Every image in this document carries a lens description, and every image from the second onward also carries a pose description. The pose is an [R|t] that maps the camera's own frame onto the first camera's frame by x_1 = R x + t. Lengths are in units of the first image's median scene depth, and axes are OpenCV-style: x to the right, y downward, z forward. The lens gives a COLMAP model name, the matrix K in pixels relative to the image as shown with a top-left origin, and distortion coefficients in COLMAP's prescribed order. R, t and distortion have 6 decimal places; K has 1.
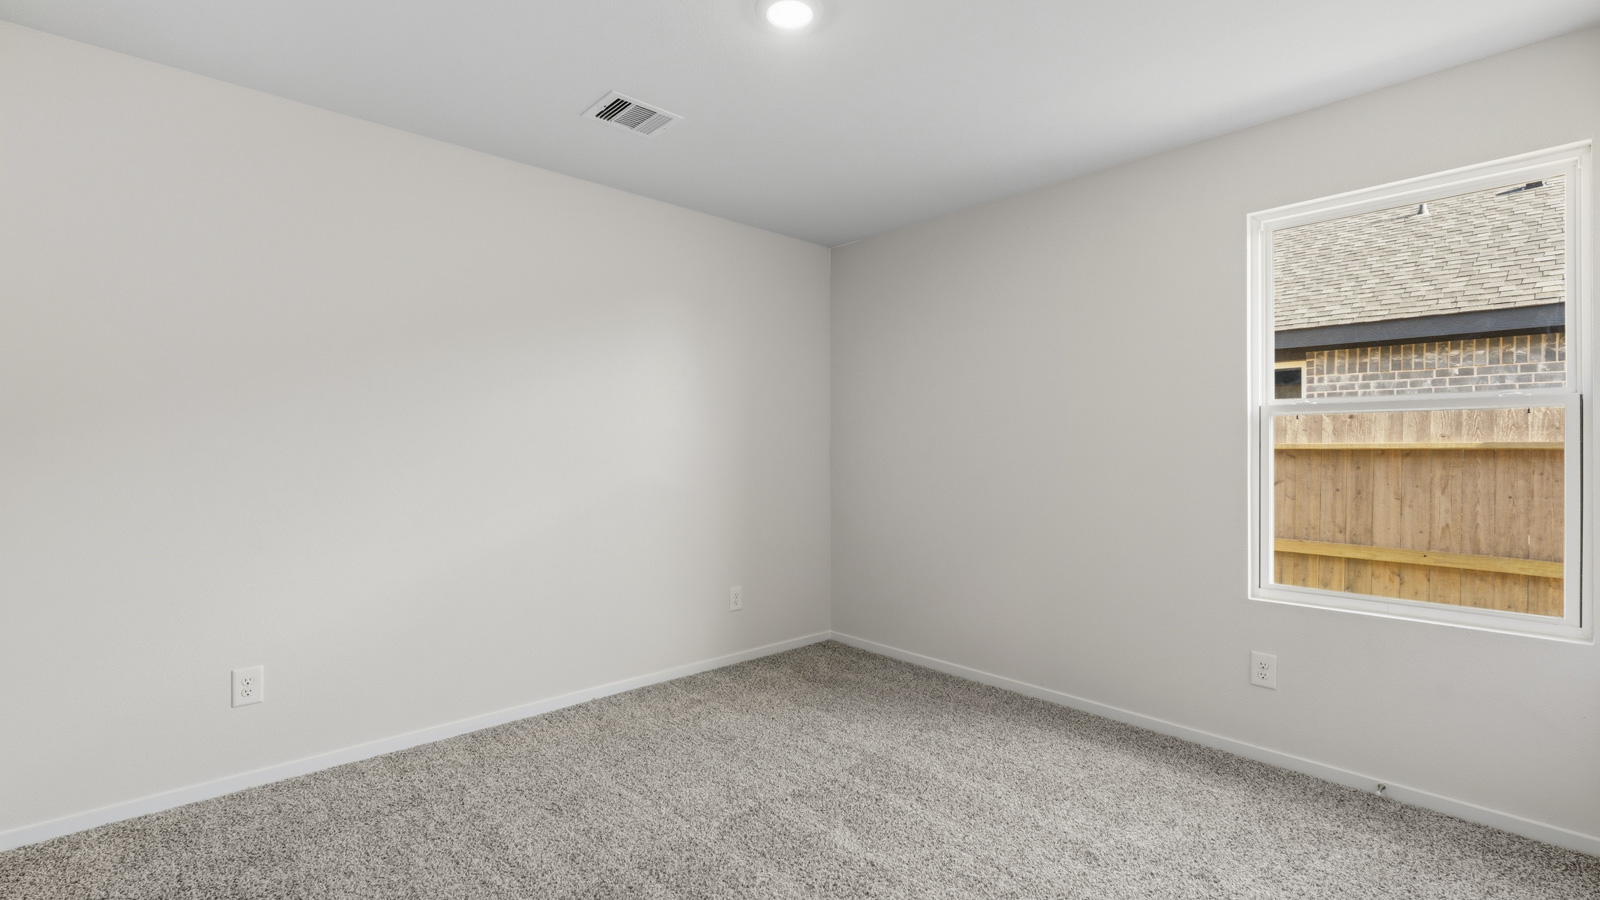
lens RADIAL K [[717.5, 0, 801.1], [0, 717.5, 444.4], [0, 0, 1]] dist [0.001229, 0.000882]
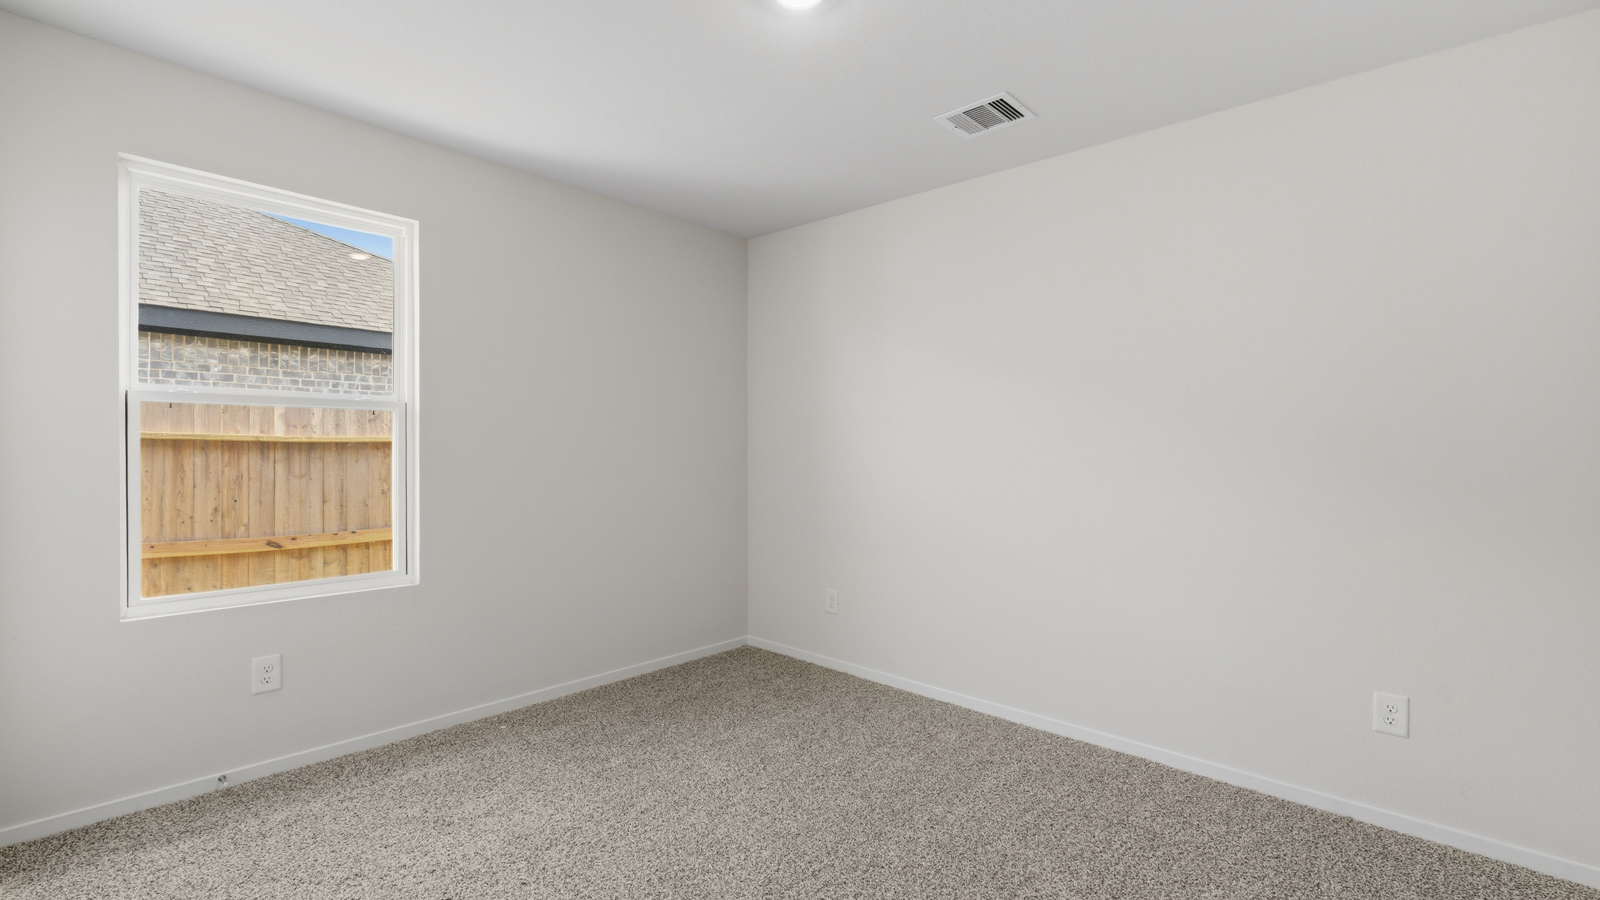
lens RADIAL K [[717.5, 0, 801.1], [0, 717.5, 444.4], [0, 0, 1]] dist [0.001229, 0.000882]
pose [[-0.088935, -0.002236, 0.996035, -0.278241], [-0.011577, 0.999932, 0.001211, -0.000413], [-0.995970, -0.011423, -0.088955, 0.310107]]
